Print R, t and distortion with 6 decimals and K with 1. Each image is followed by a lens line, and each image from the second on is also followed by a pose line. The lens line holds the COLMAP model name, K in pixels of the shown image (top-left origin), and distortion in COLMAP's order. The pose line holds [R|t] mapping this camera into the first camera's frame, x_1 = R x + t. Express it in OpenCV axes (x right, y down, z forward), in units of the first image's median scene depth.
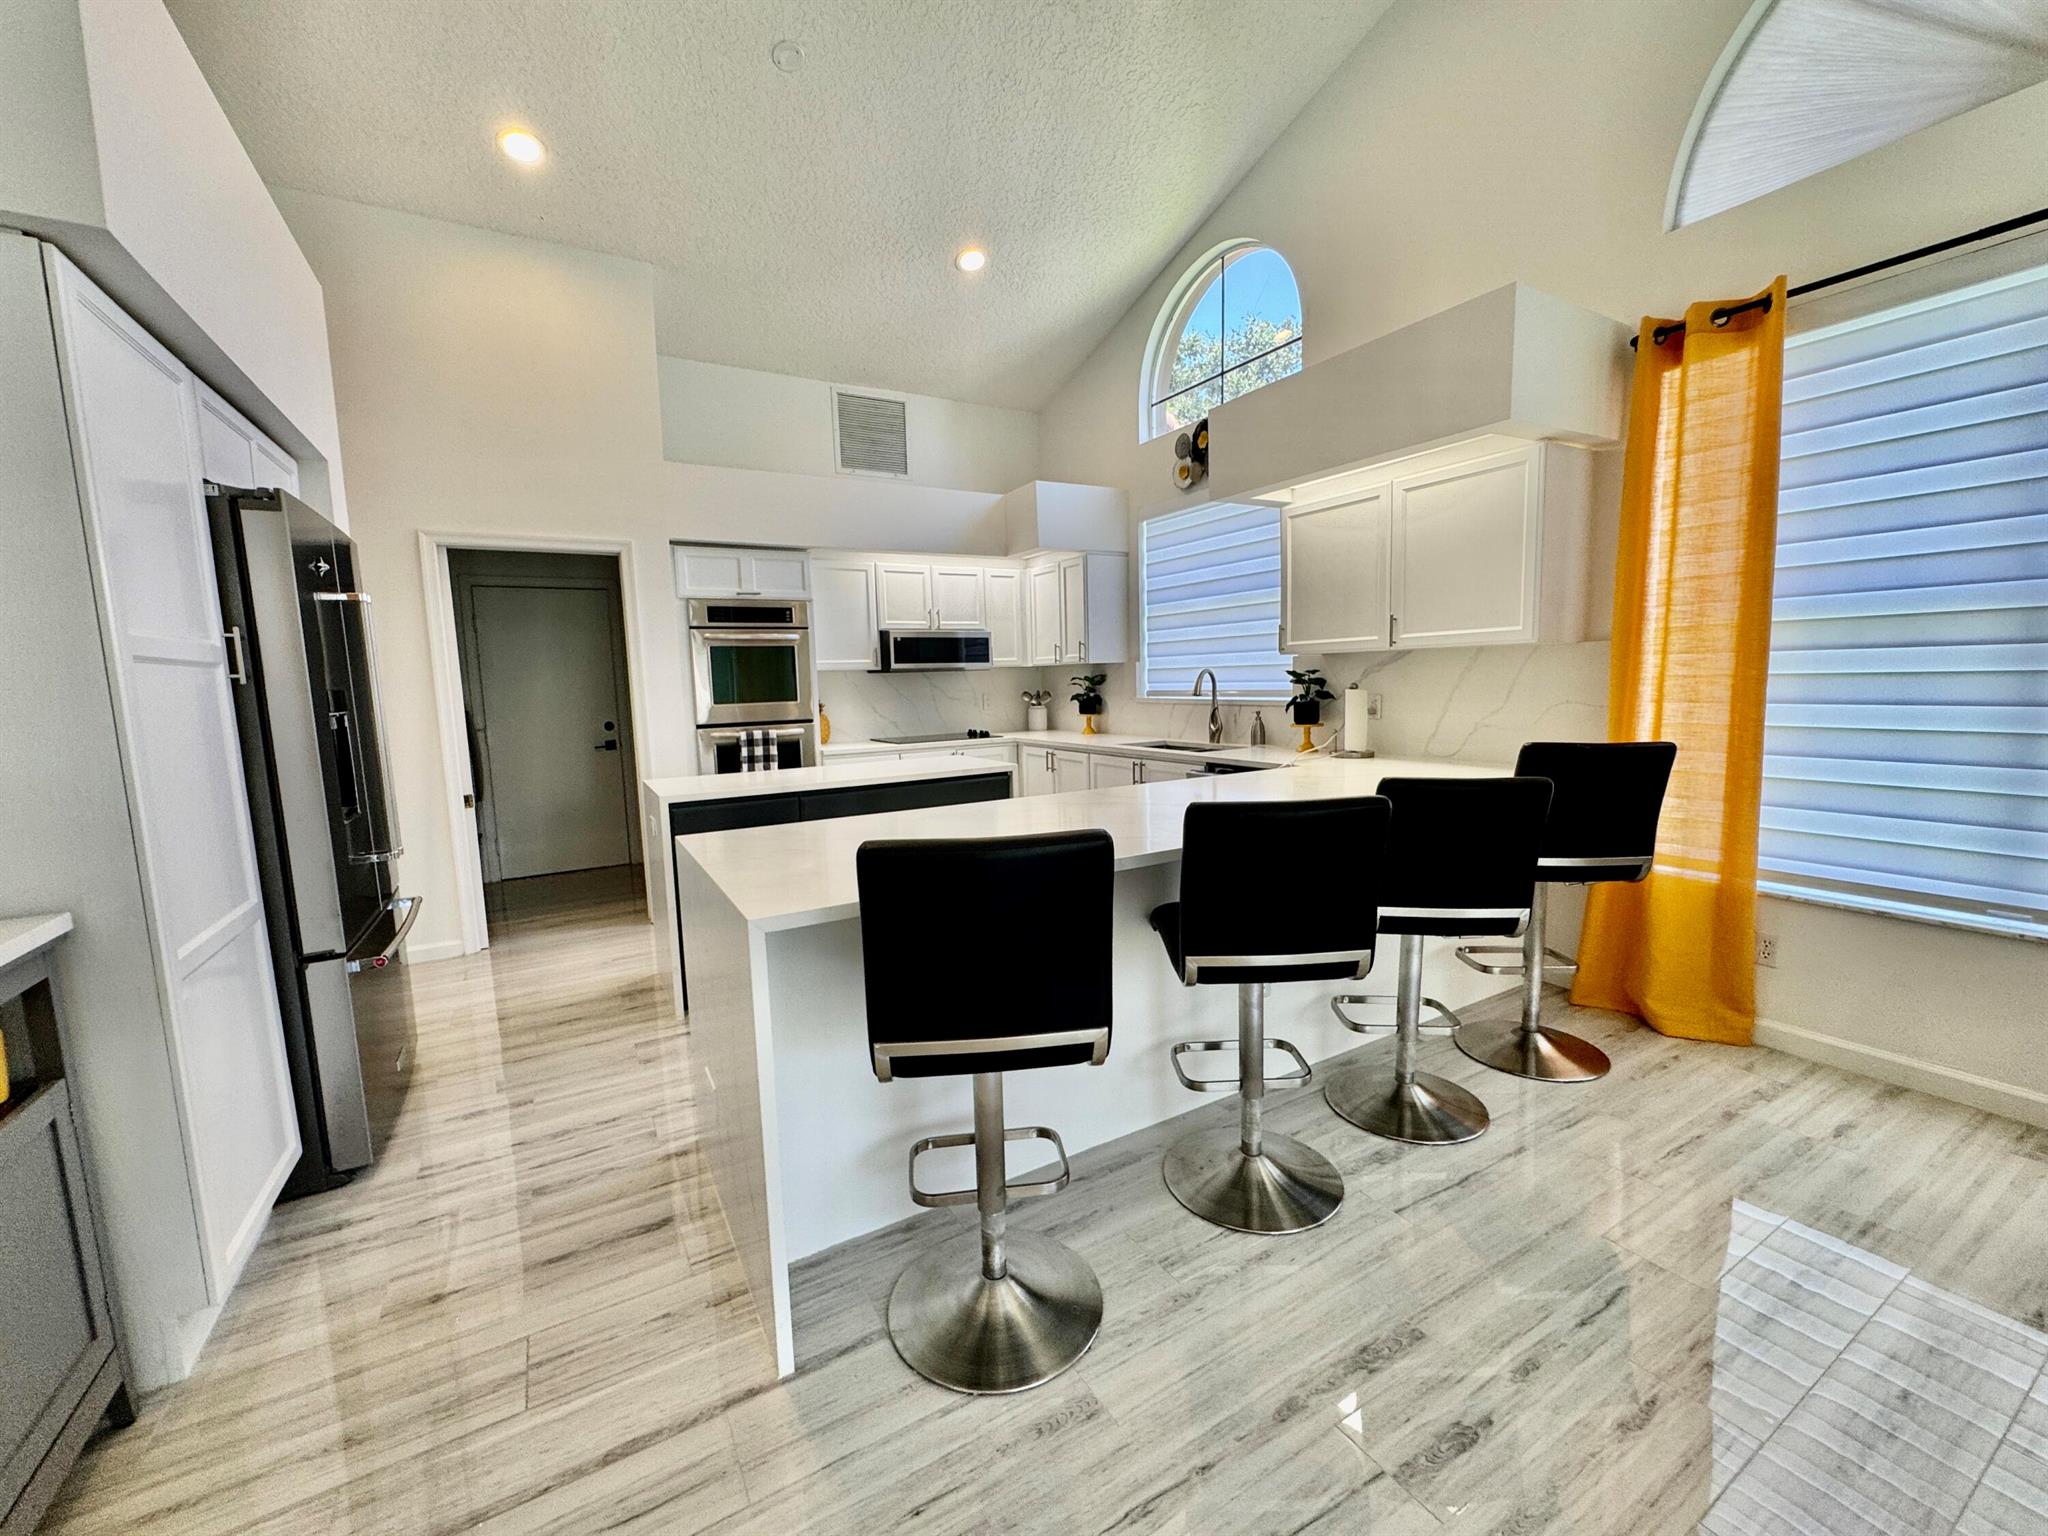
lens RADIAL K [[823.4, 0, 1022.6], [0, 823.4, 769.8], [0, 0, 1]] dist [-0.000207, -0.000360]
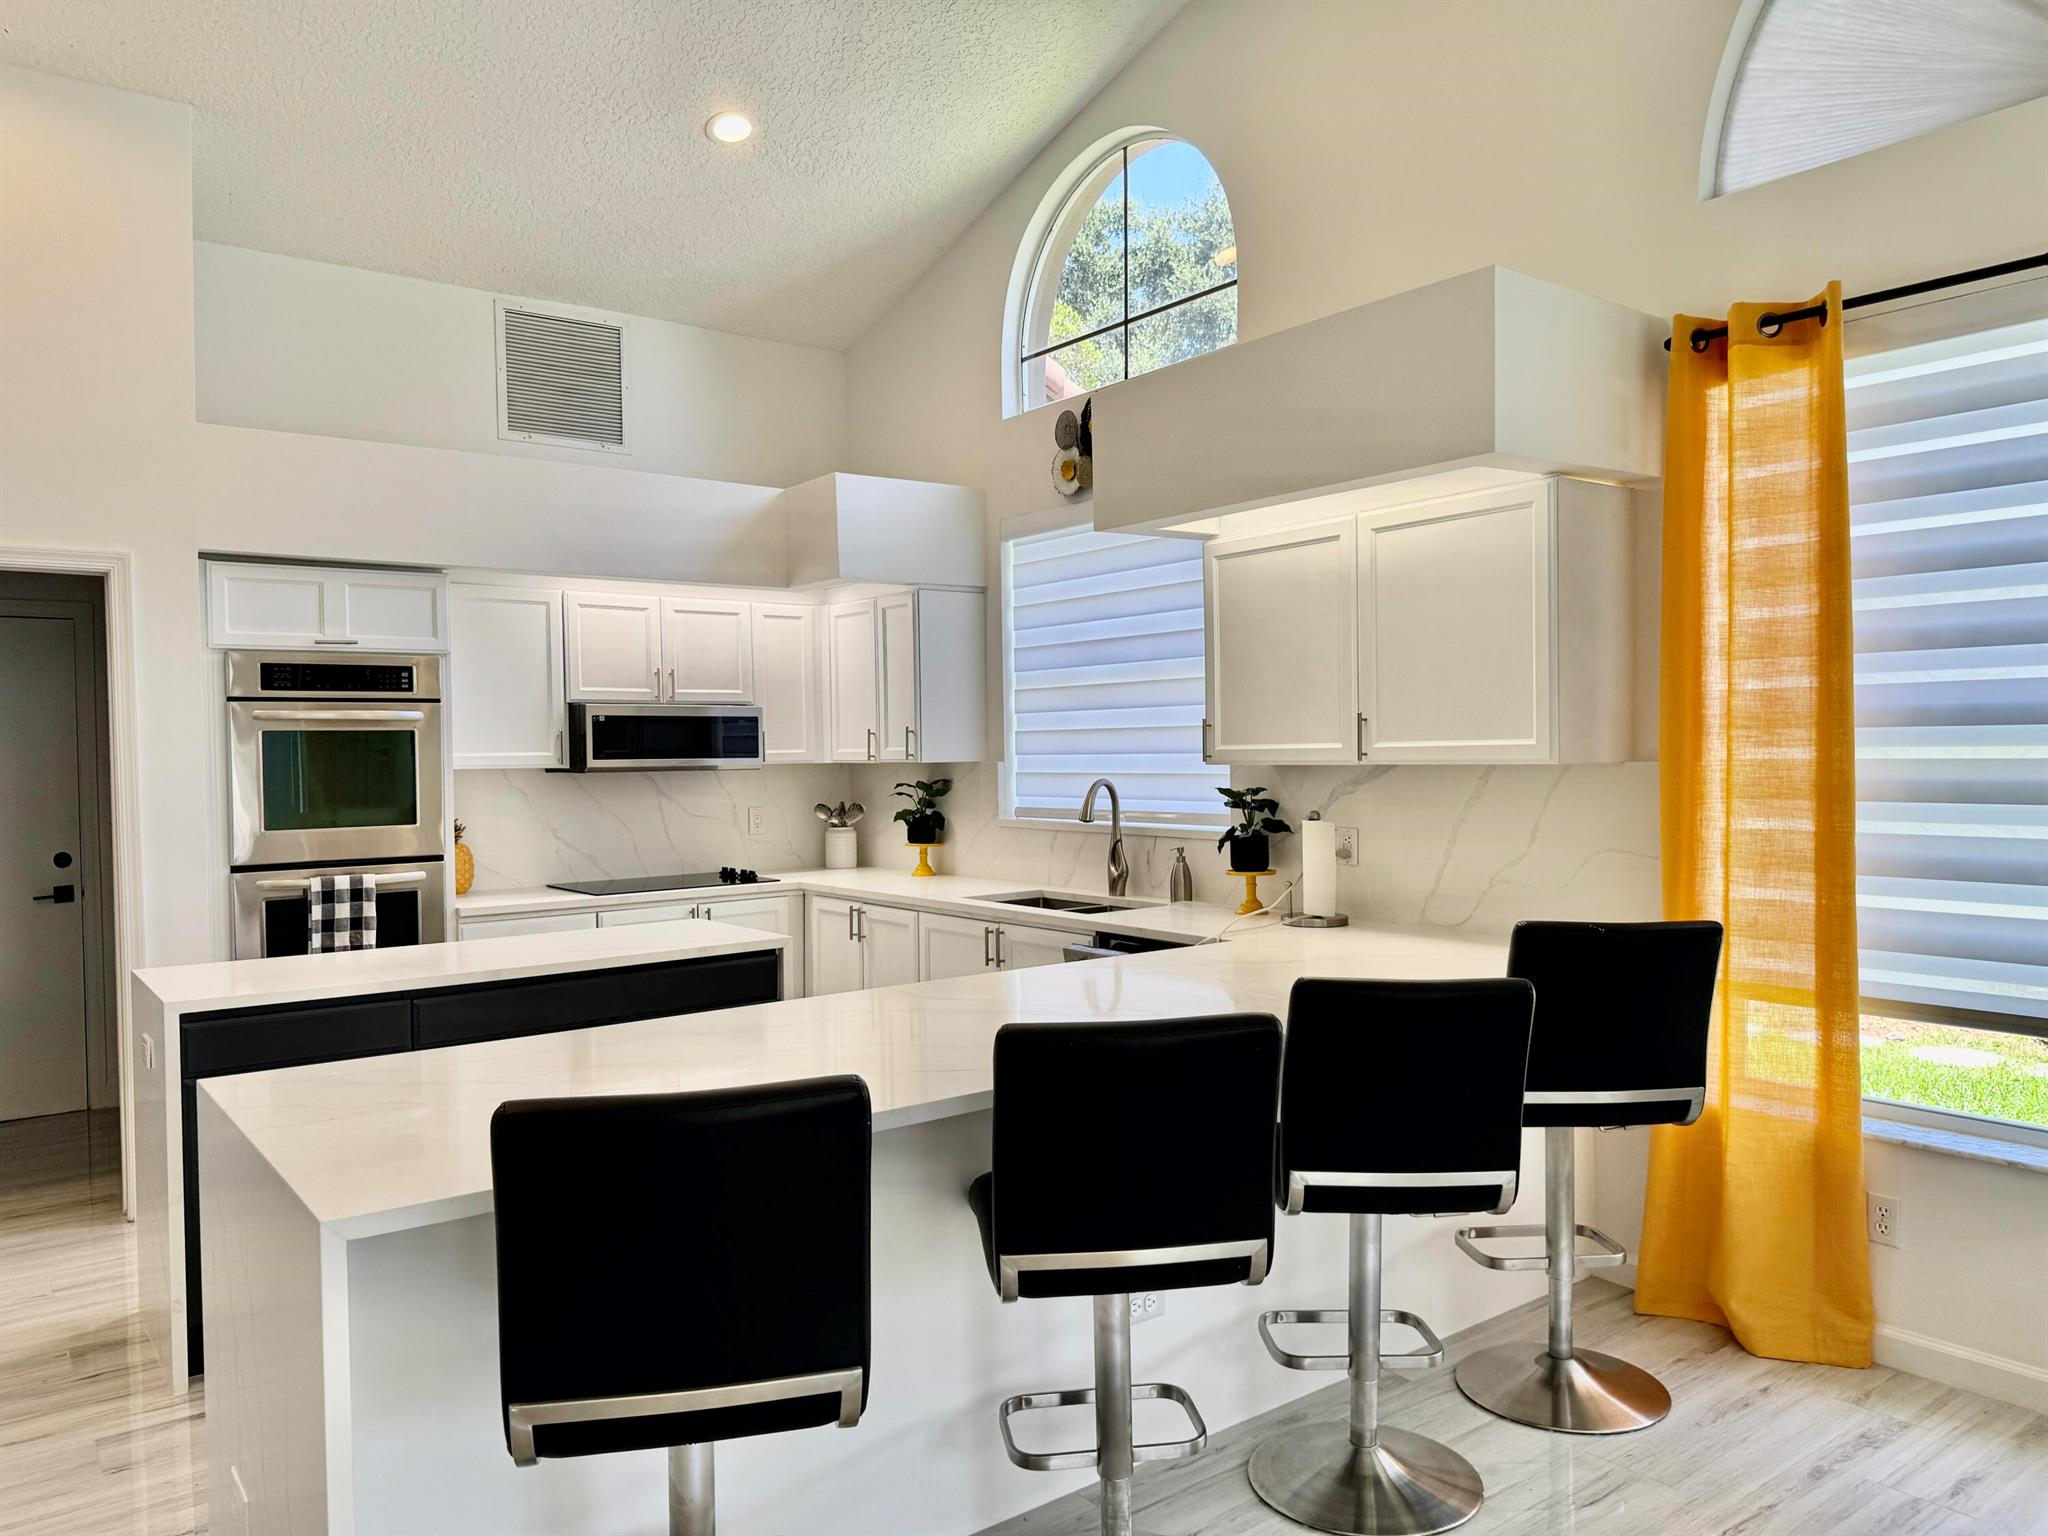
lens RADIAL K [[1452.3, 0, 1024.0], [0, 1452.3, 768.0], [0, 0, 1]] dist [0.109034, -0.173895]
pose [[0.992281, 0.011139, 0.123507, 0.030914], [0.001032, 0.995181, -0.098046, -0.025863], [-0.124004, 0.097417, 0.987488, -0.111994]]
